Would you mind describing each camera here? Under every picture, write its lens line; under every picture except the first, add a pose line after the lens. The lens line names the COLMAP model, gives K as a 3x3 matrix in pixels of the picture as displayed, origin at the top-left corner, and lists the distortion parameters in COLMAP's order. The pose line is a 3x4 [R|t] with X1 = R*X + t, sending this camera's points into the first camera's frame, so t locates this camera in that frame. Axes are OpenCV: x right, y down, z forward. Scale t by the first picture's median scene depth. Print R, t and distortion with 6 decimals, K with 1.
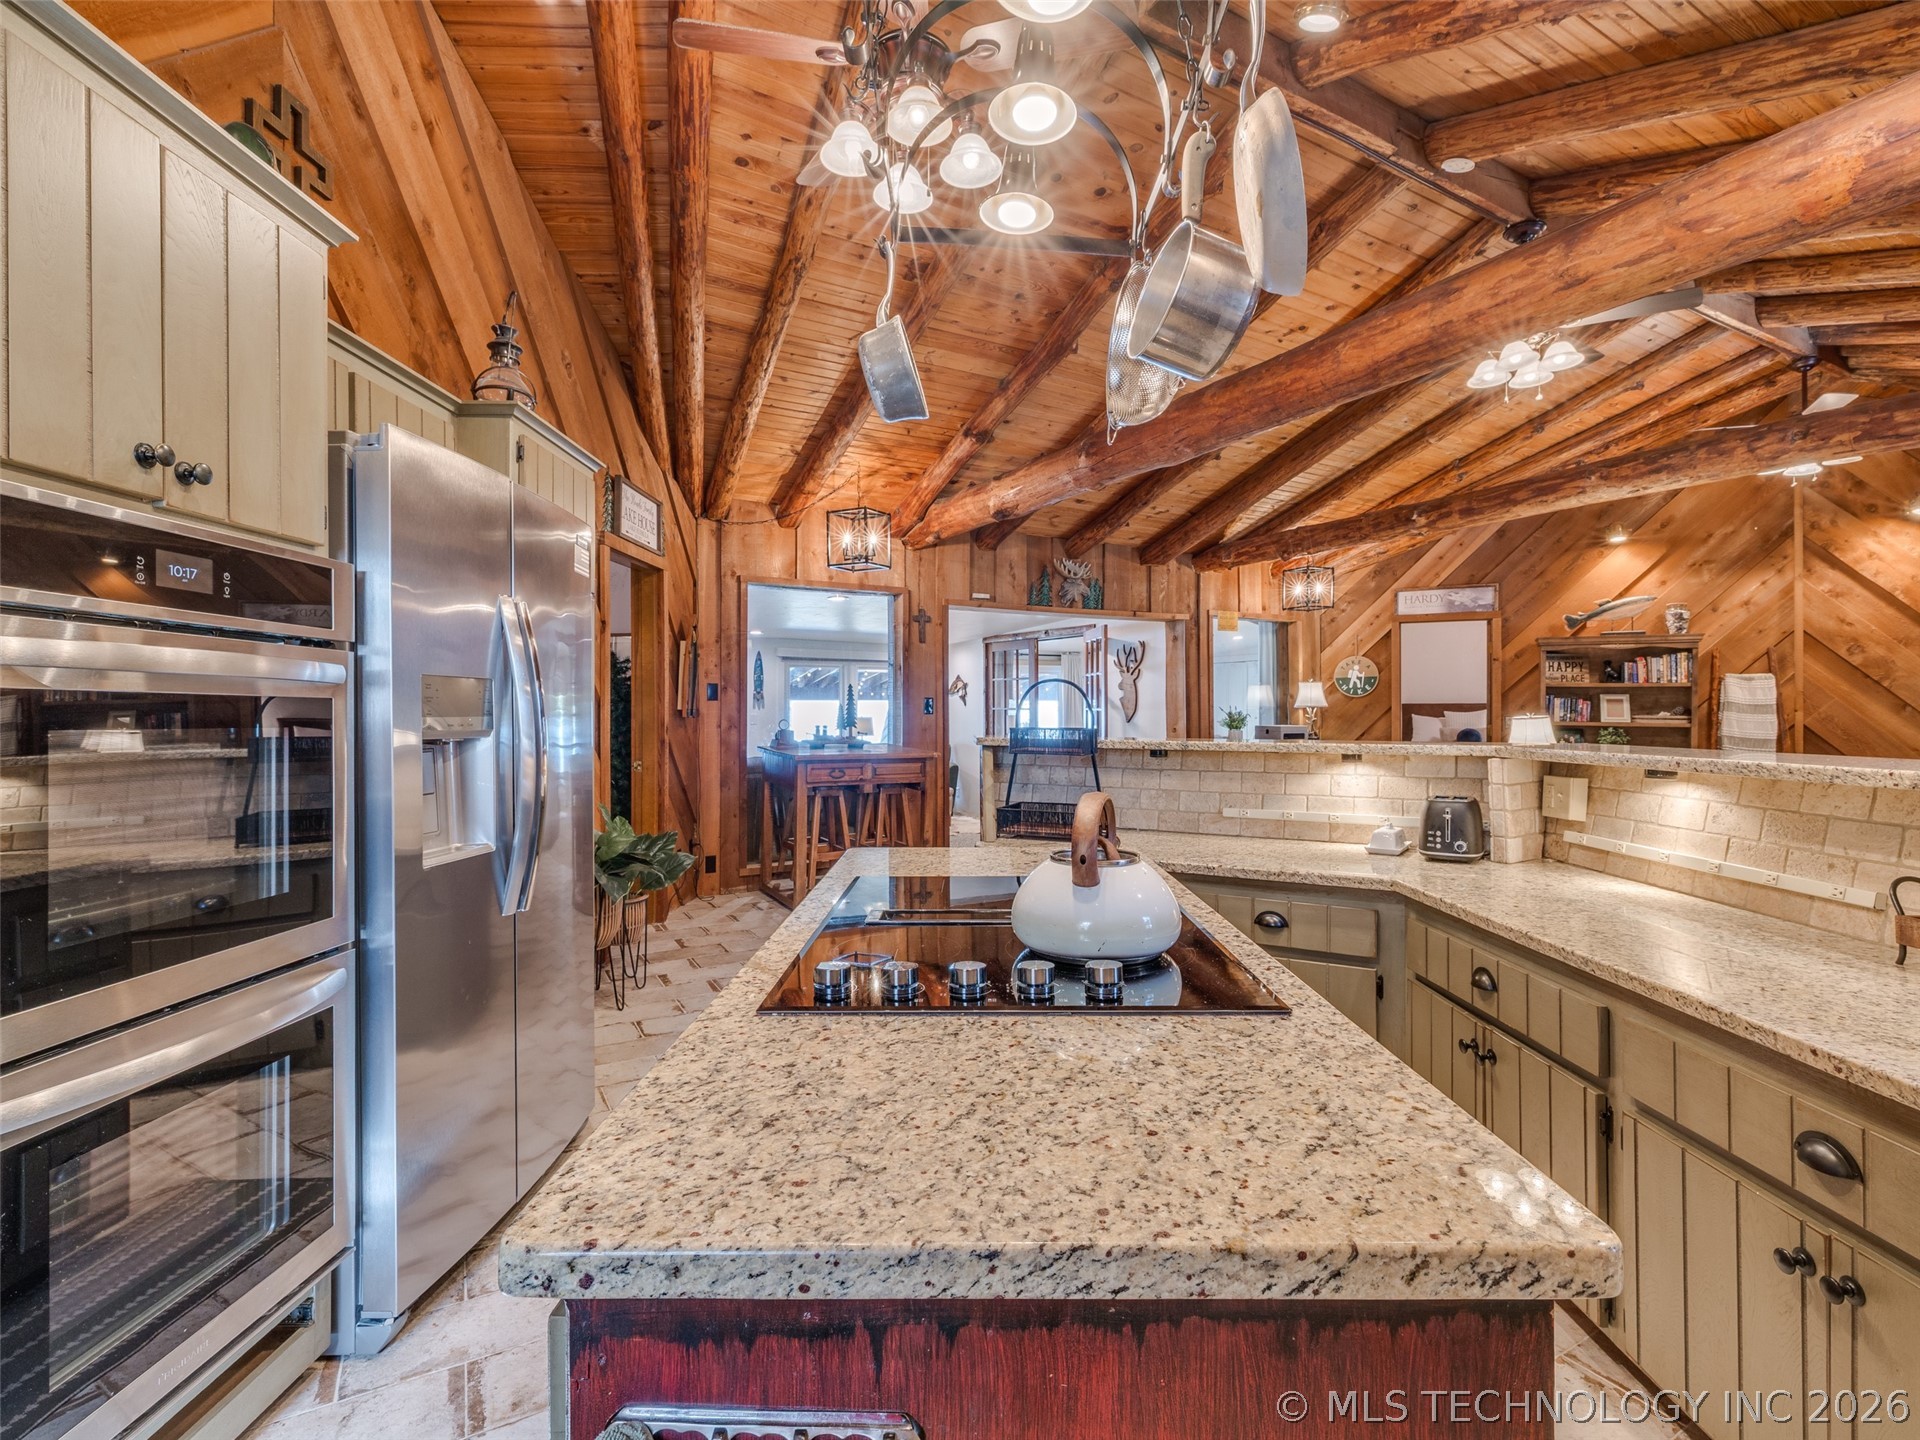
lens RADIAL K [[895.1, 0, 965.0], [0, 895.1, 710.2], [0, 0, 1]] dist [-0.000965, 0.000372]
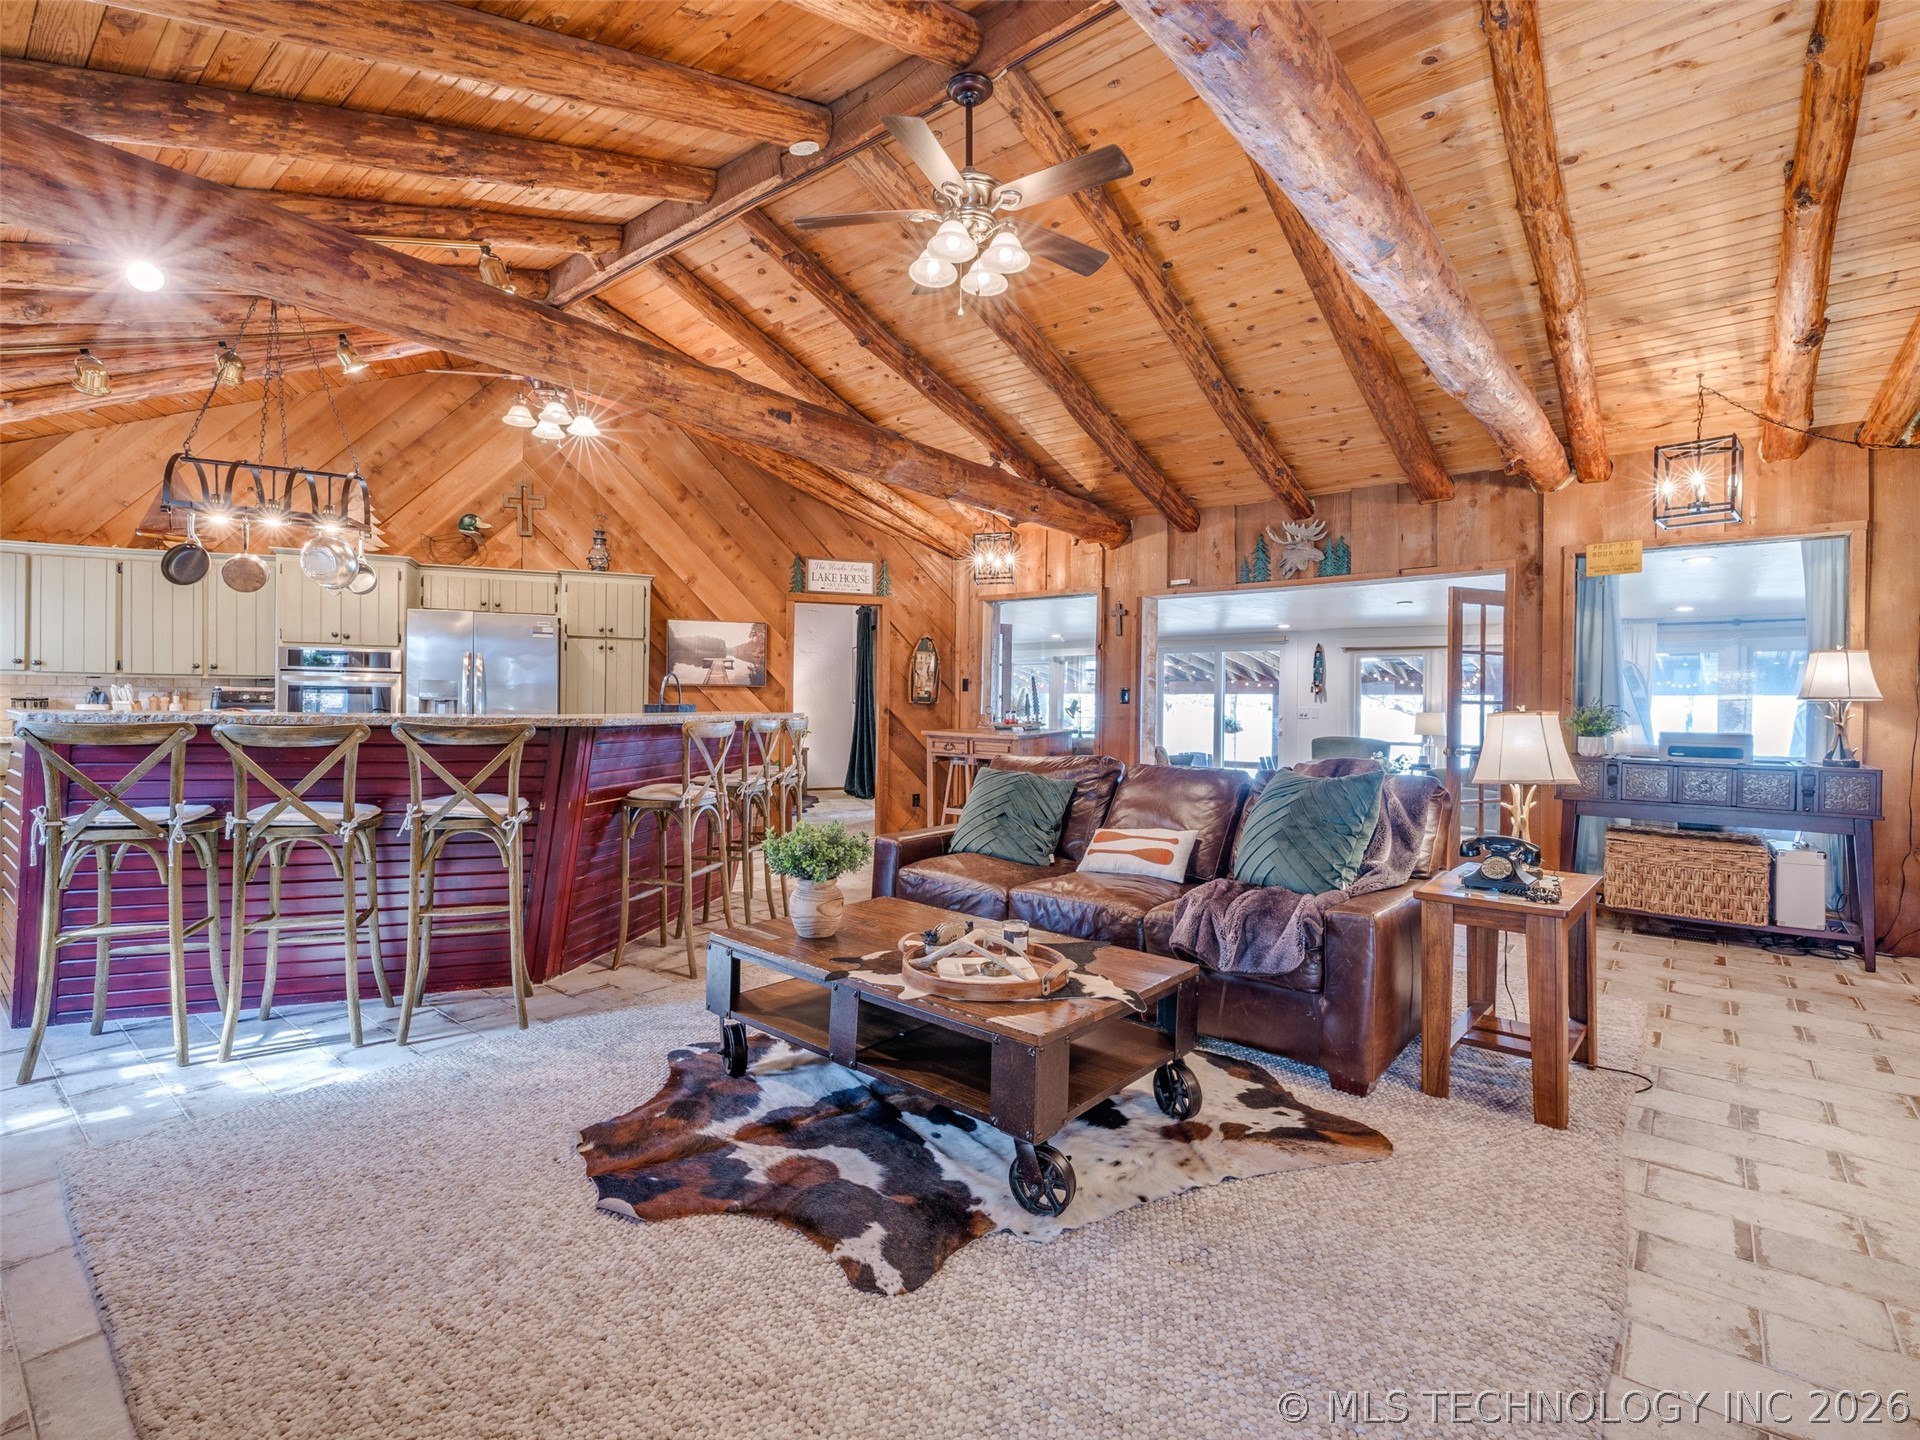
lens RADIAL K [[895.1, 0, 965.0], [0, 895.1, 710.2], [0, 0, 1]] dist [-0.000965, 0.000372]
pose [[0.352114, 0.015199, -0.935834, 0.979386], [-0.012588, 0.999855, 0.011502, 0.002452], [0.935873, 0.007730, 0.352254, 0.519494]]
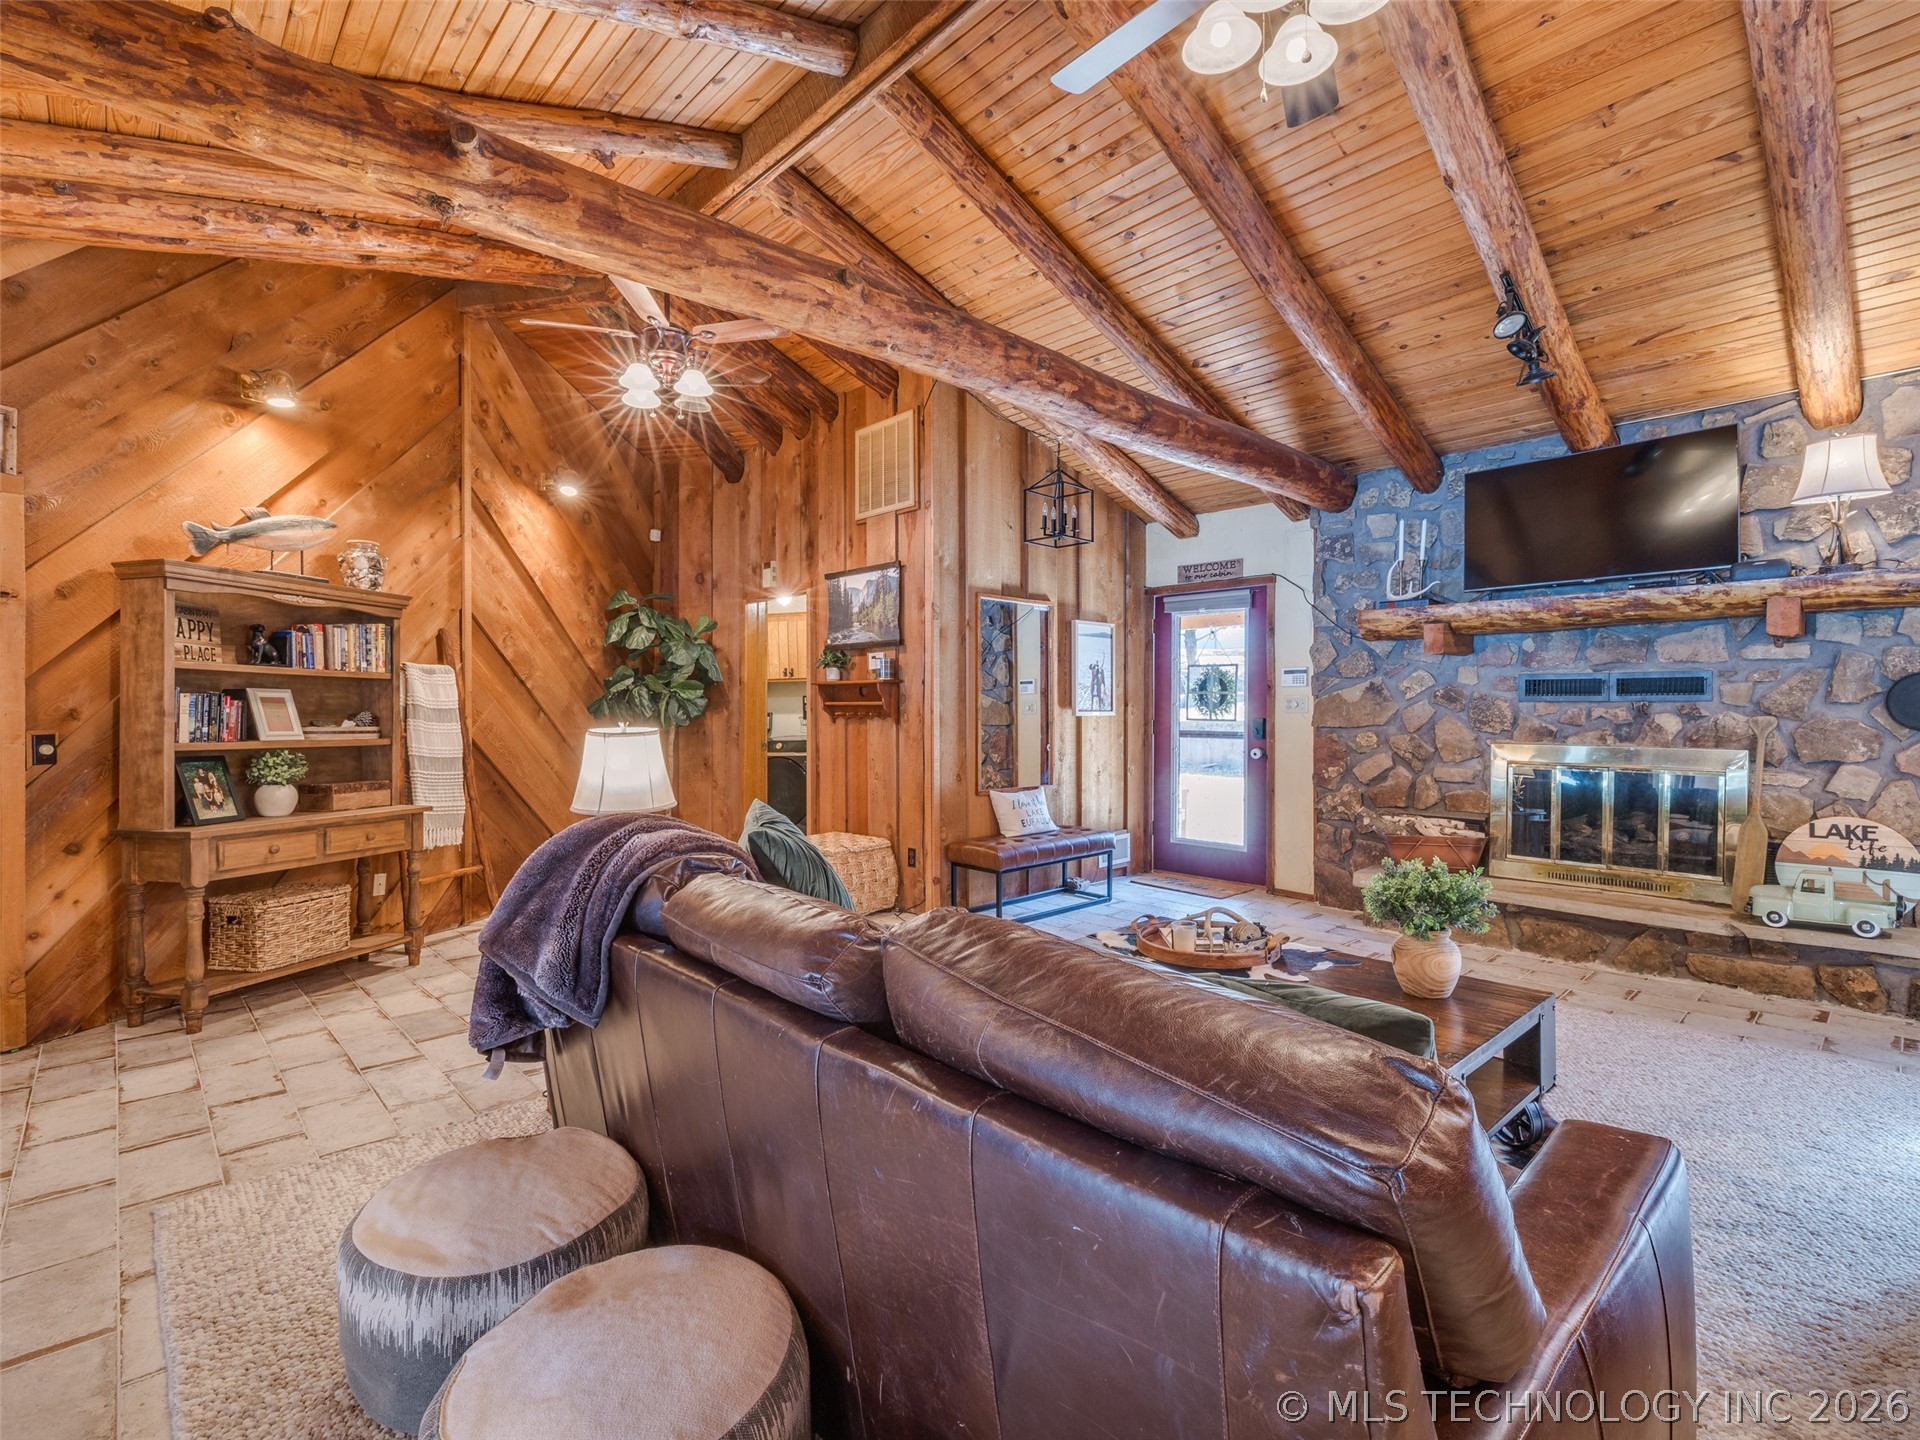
lens RADIAL K [[895.1, 0, 965.0], [0, 895.1, 710.2], [0, 0, 1]] dist [-0.000965, 0.000372]
pose [[-0.232929, 0.004014, 0.972485, 0.136413], [0.006984, 0.999973, -0.002455, -0.000567], [-0.972469, 0.006220, -0.232951, 0.923660]]
